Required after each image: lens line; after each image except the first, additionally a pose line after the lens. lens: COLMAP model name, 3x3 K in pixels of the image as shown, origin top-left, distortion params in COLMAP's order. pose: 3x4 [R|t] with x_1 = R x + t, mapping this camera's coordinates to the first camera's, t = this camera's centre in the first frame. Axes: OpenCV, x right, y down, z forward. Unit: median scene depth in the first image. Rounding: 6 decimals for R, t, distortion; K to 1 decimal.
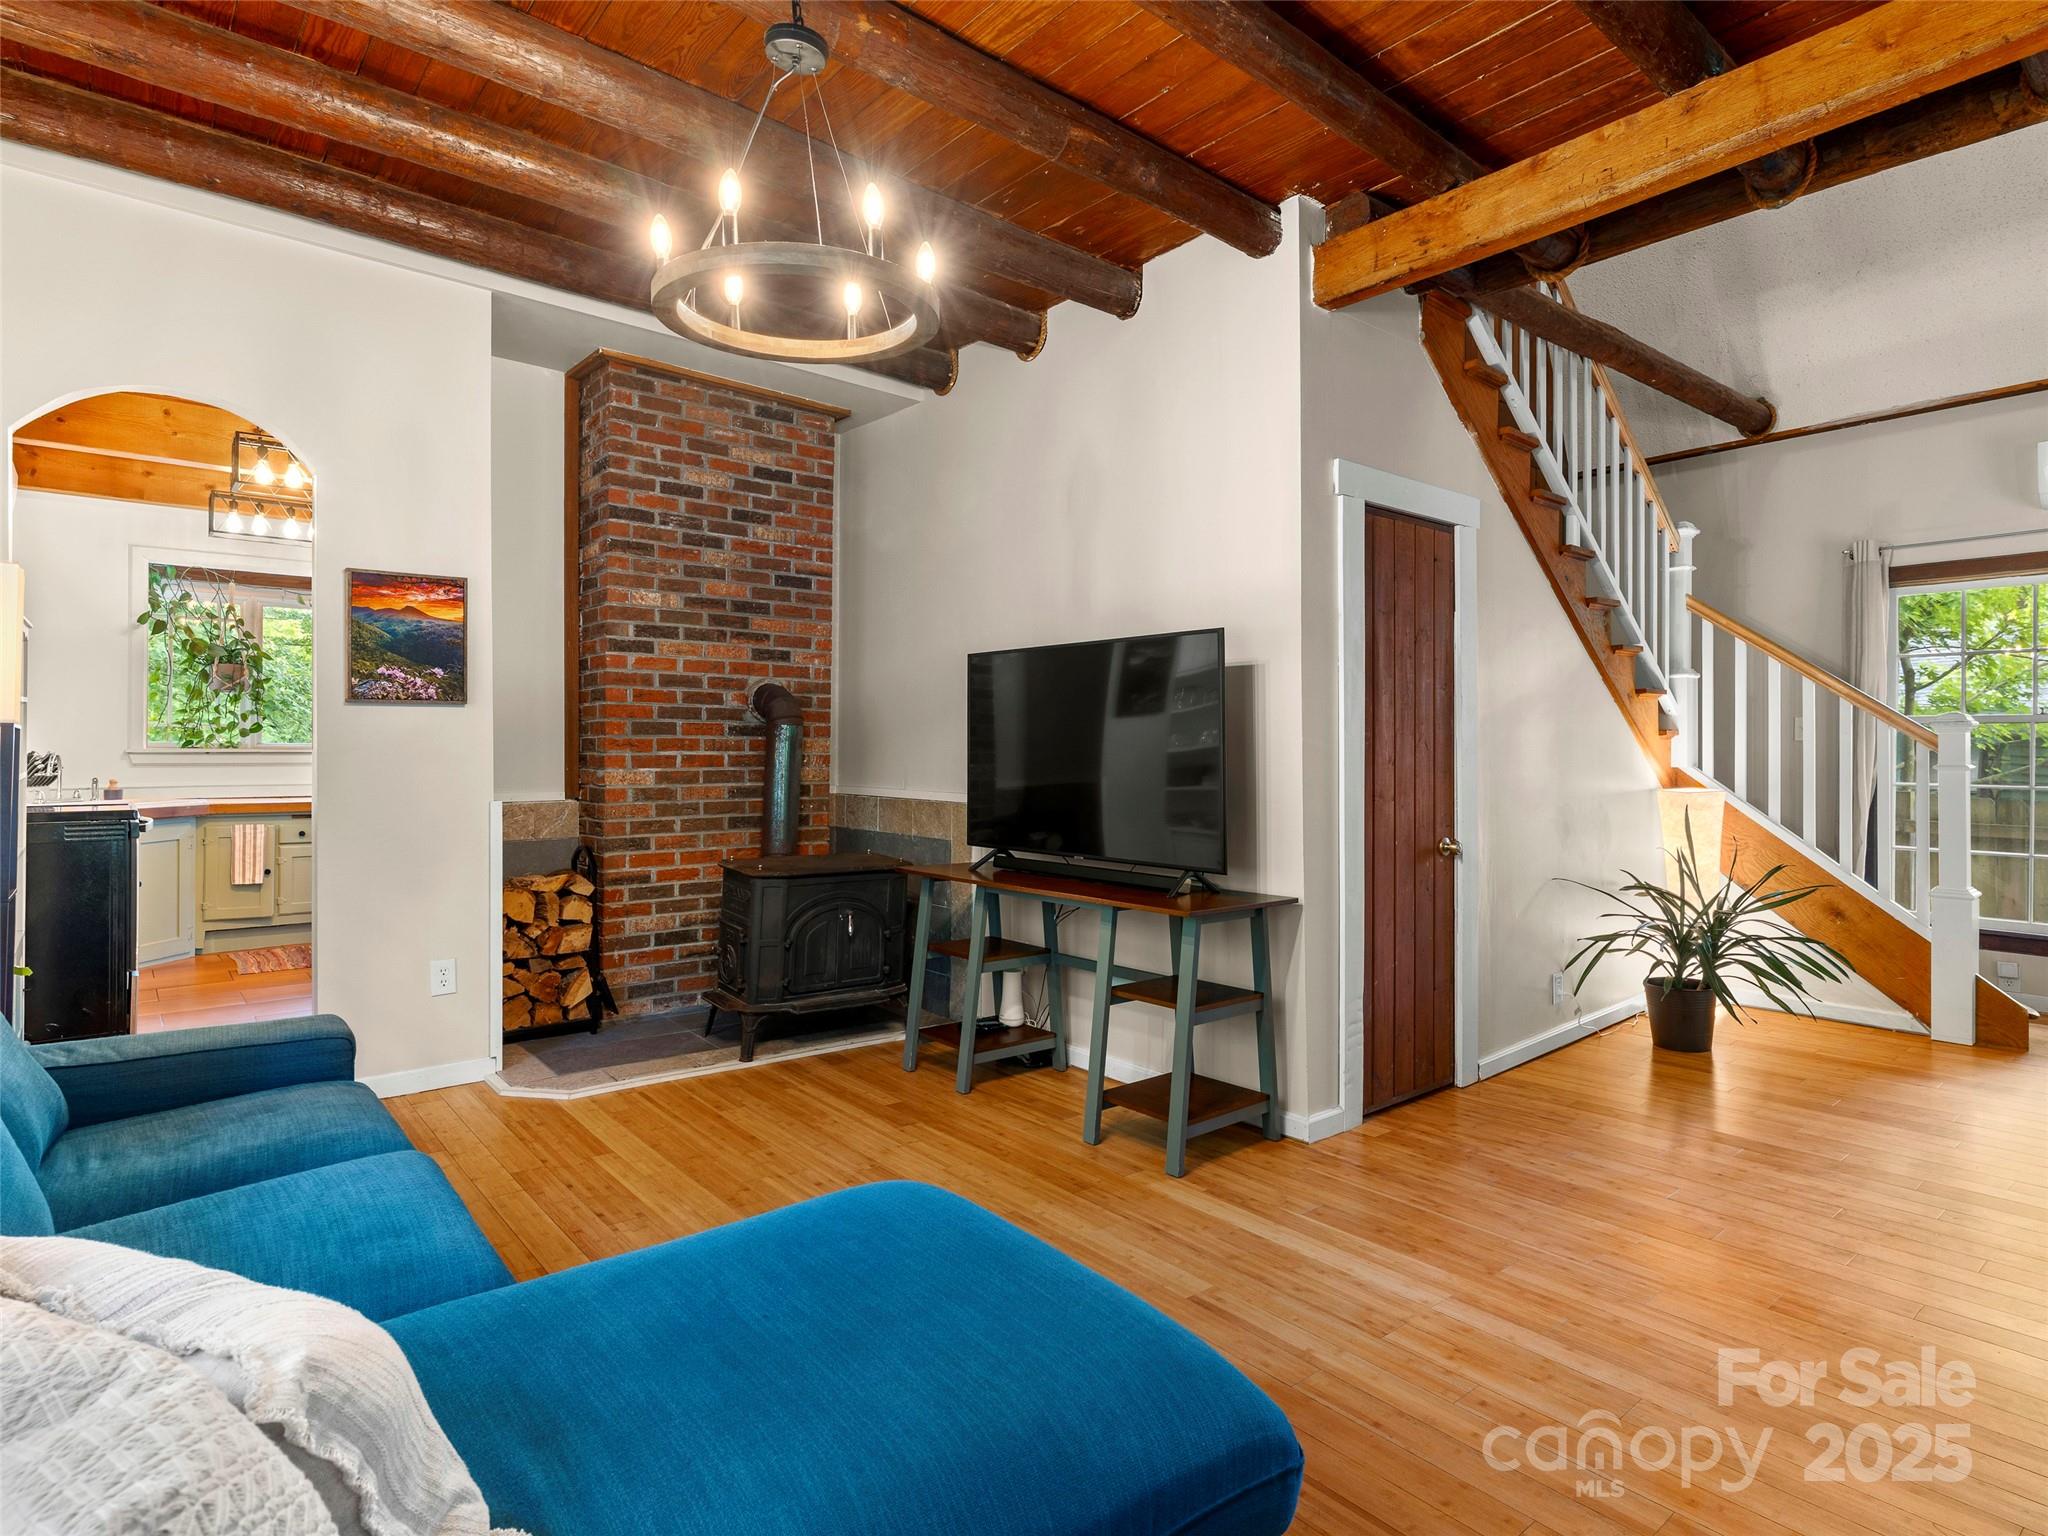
lens RADIAL K [[1102.3, 0, 1027.6], [0, 1102.3, 742.2], [0, 0, 1]] dist [0.005291, -0.001562]
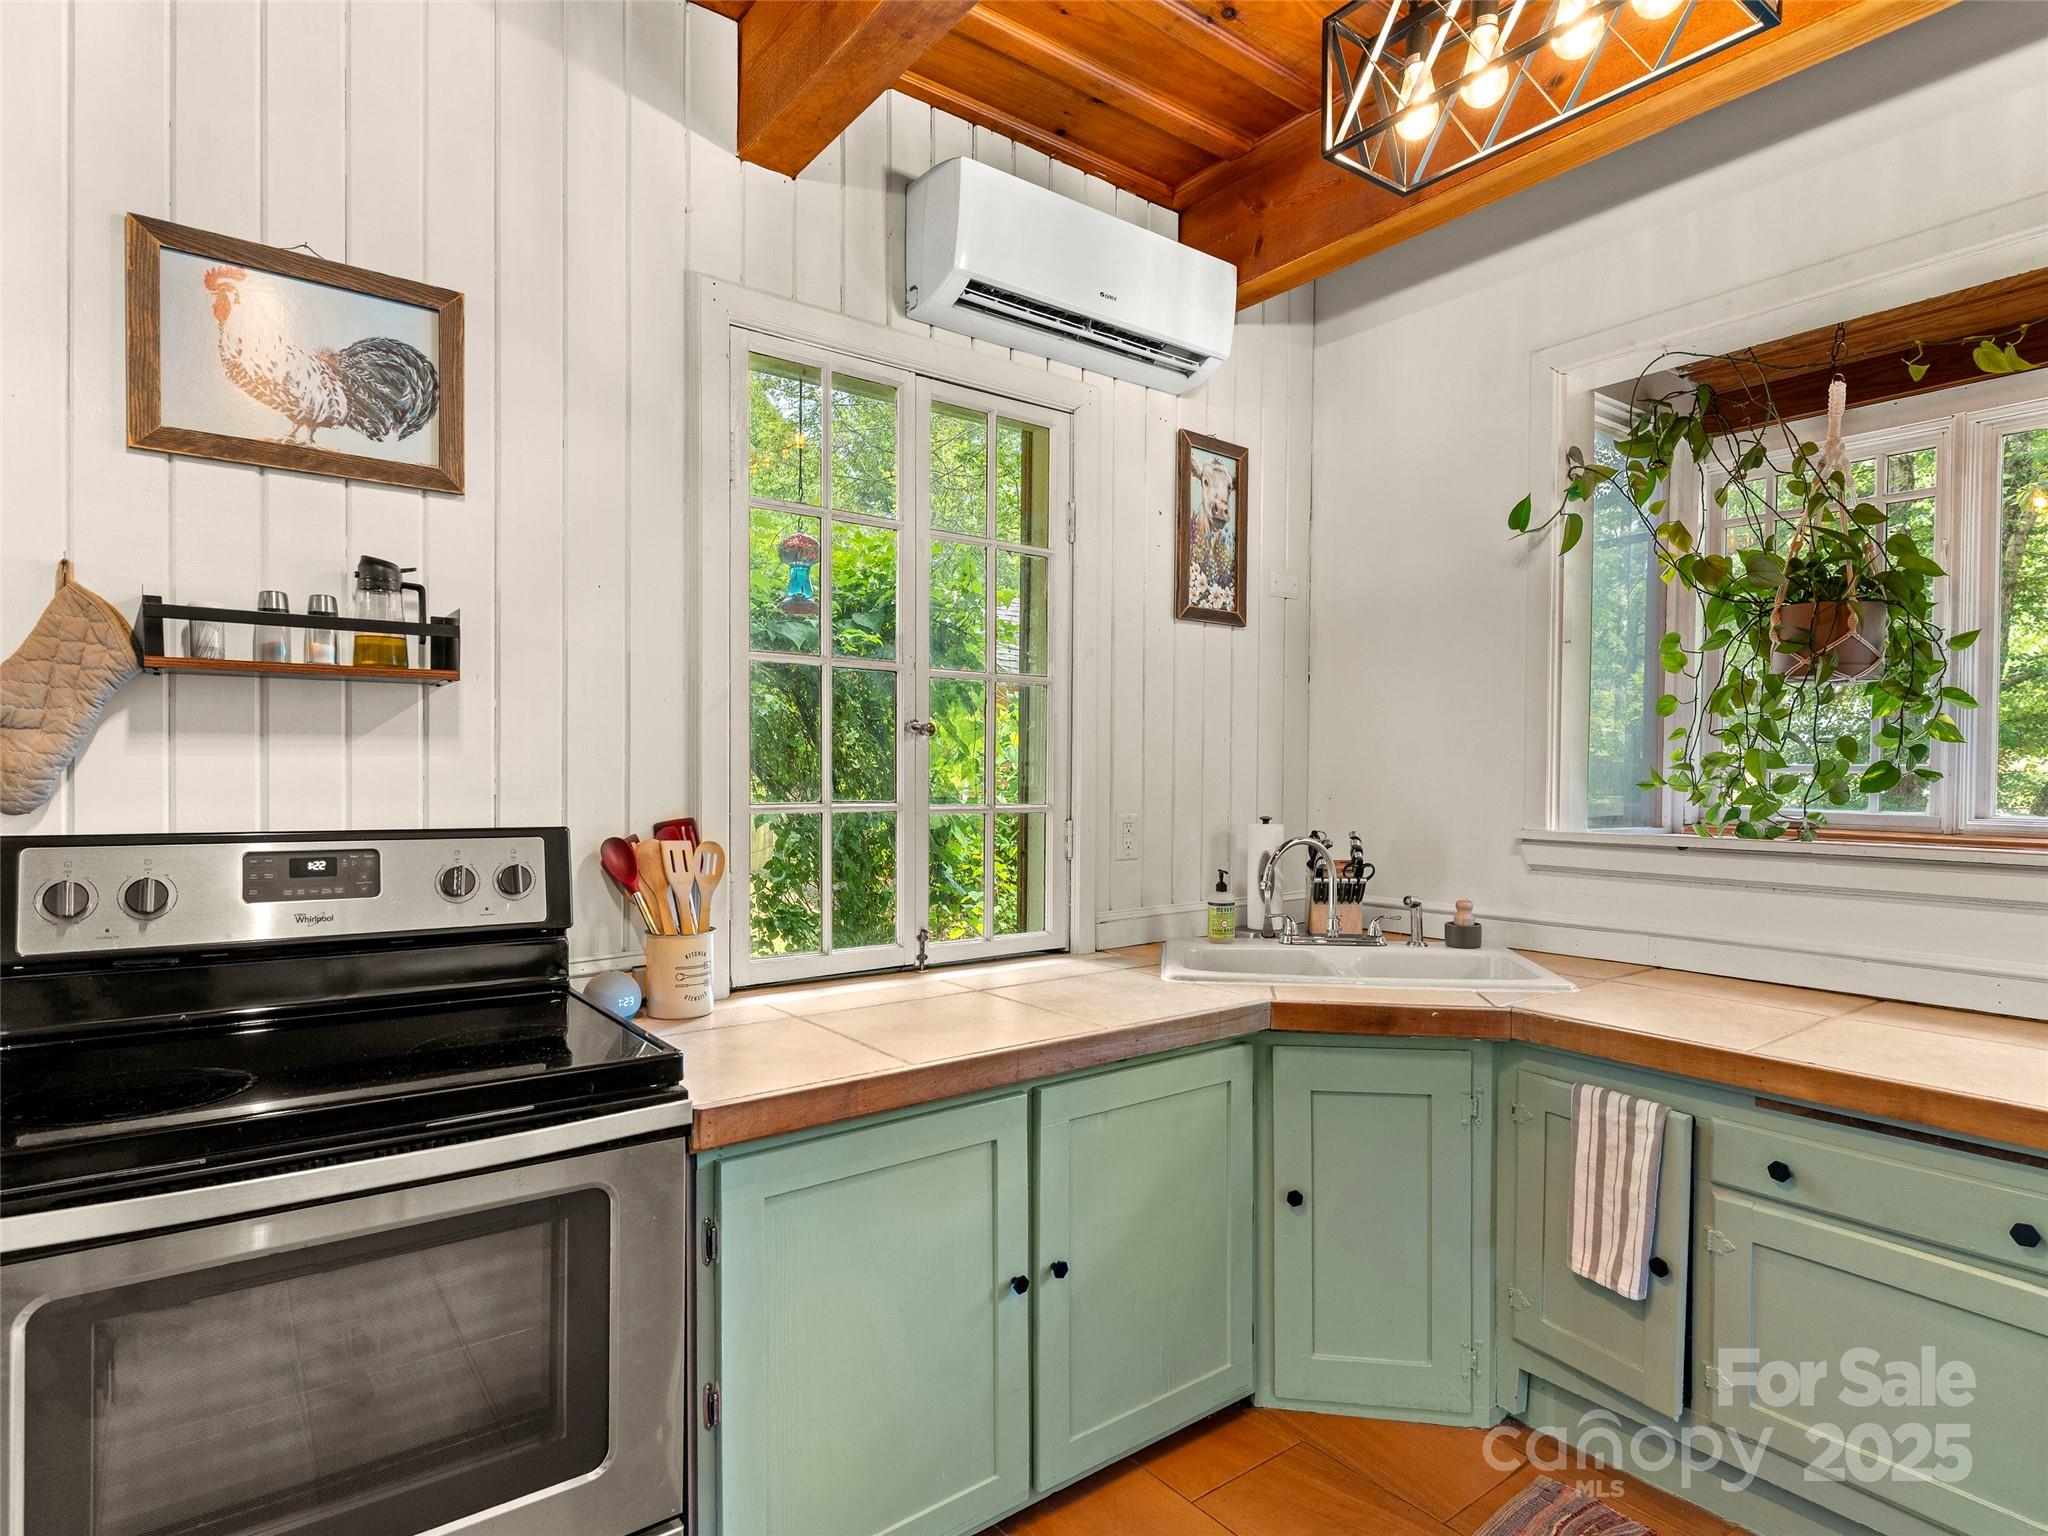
lens RADIAL K [[1102.3, 0, 1025.2], [0, 1102.3, 782.5], [0, 0, 1]] dist [0.005291, -0.001562]
pose [[-0.045553, 0.008000, -0.998930, -0.348172], [0.003530, 0.999963, 0.007847, -0.015380], [0.998956, -0.003169, -0.045580, 0.767388]]
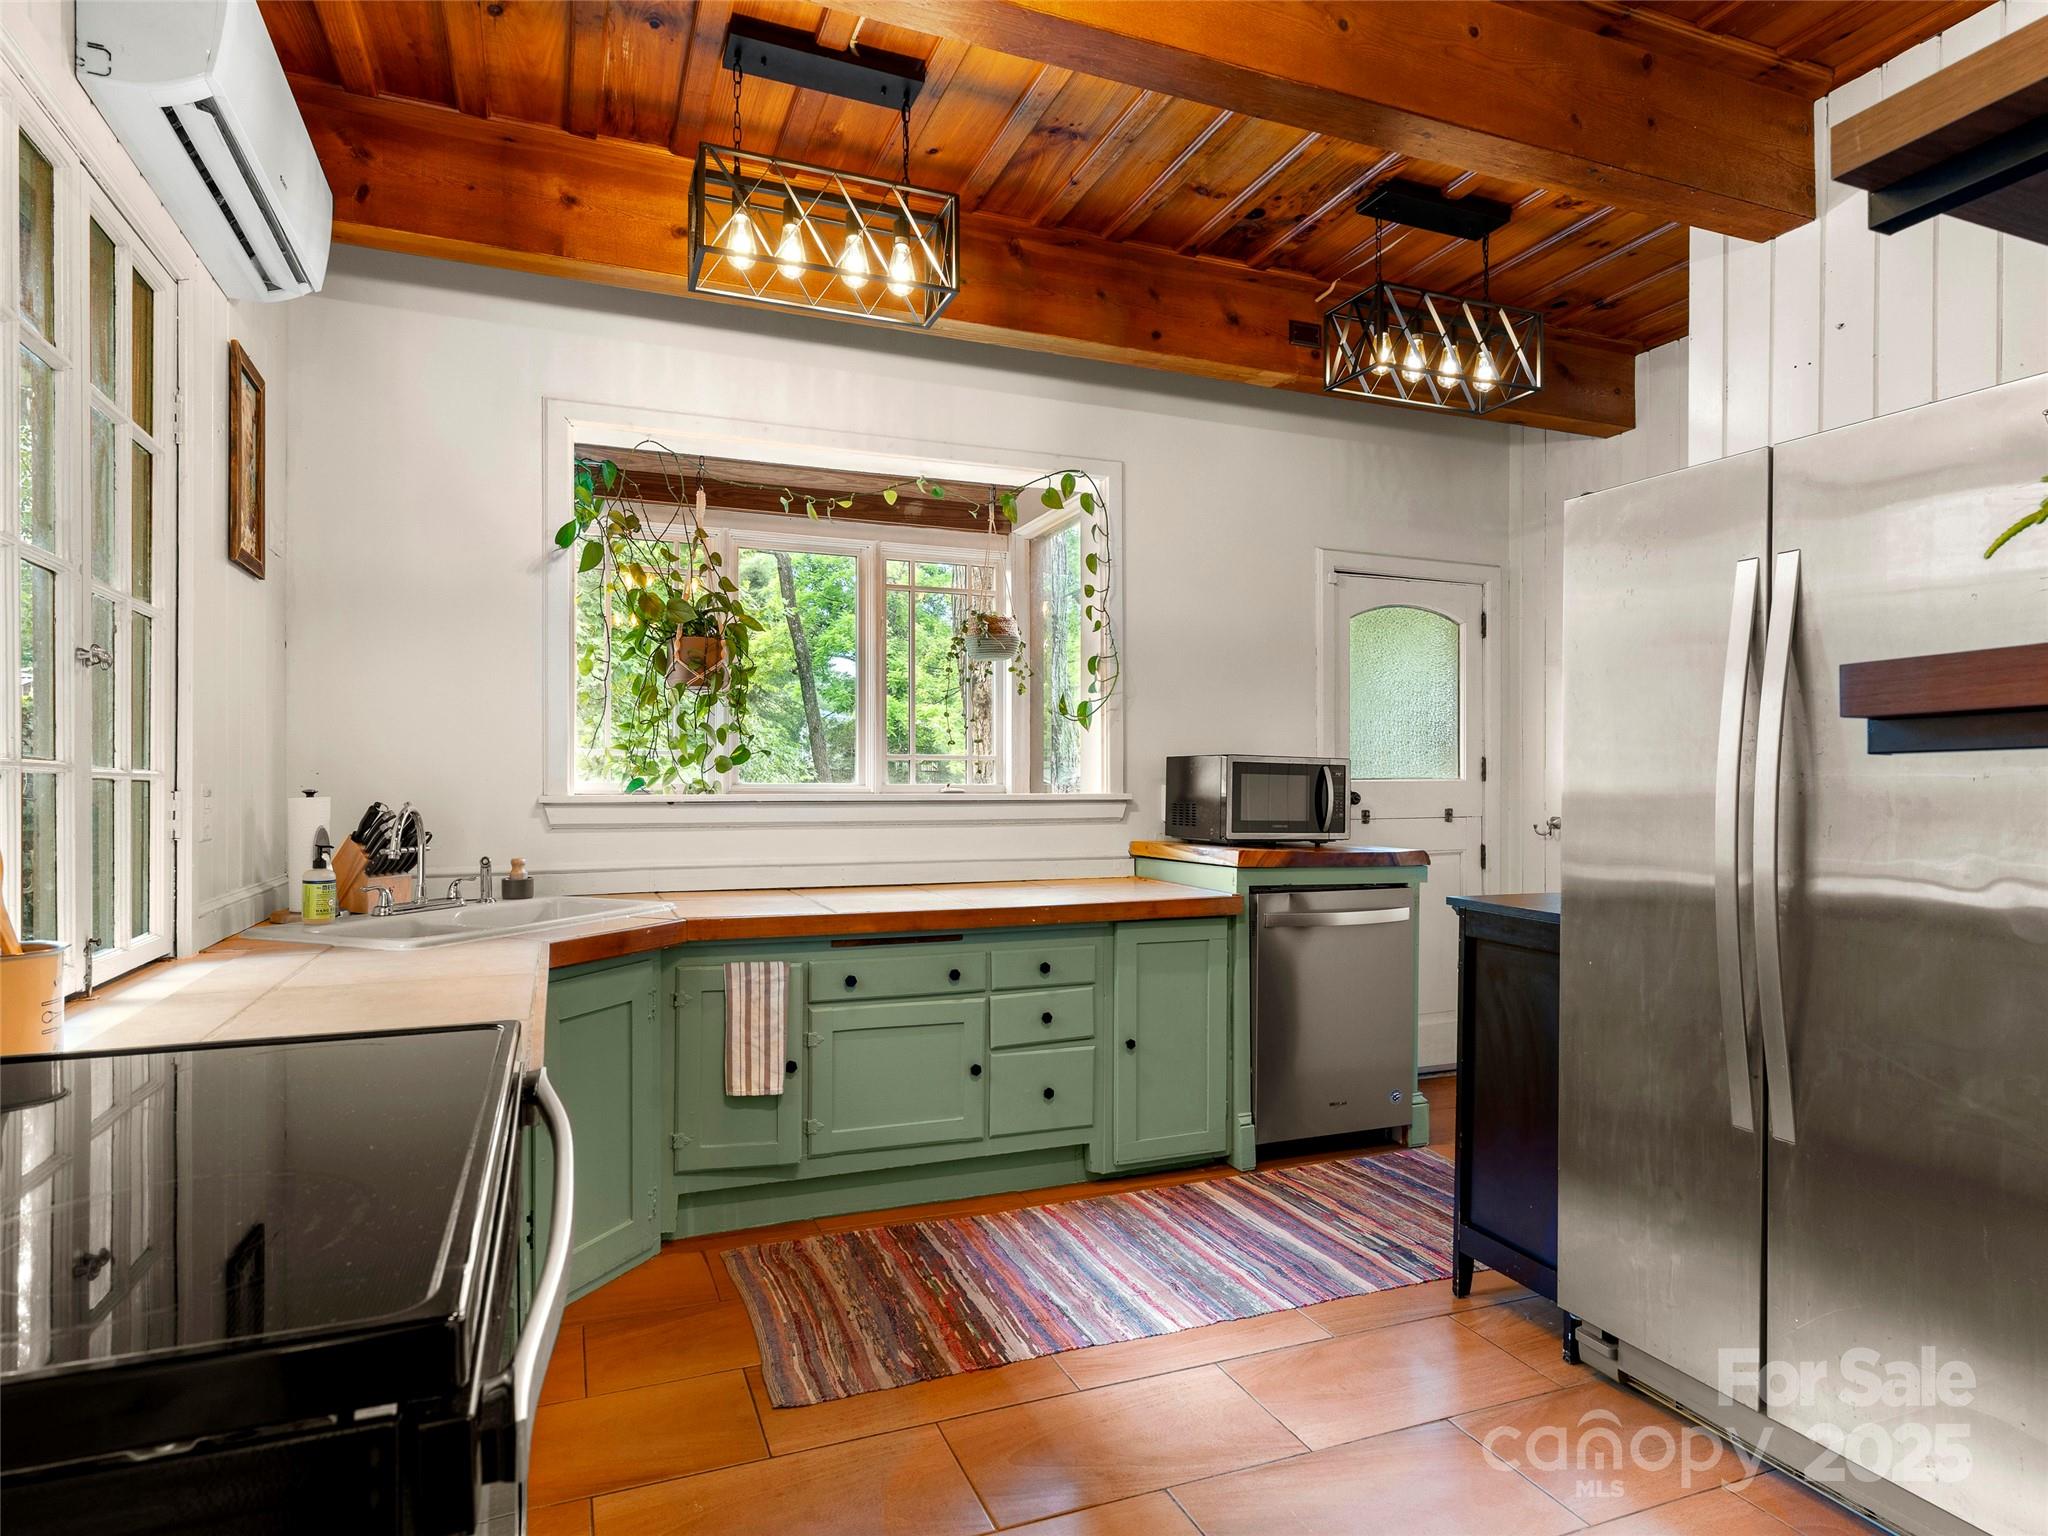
lens RADIAL K [[1102.3, 0, 964.6], [0, 1102.3, 779.8], [0, 0, 1]] dist [0.005291, -0.001562]
pose [[0.943450, -0.002476, -0.331505, -0.427280], [0.003474, 0.999991, 0.002418, -0.001857], [0.331496, -0.003433, 0.943450, 0.541409]]
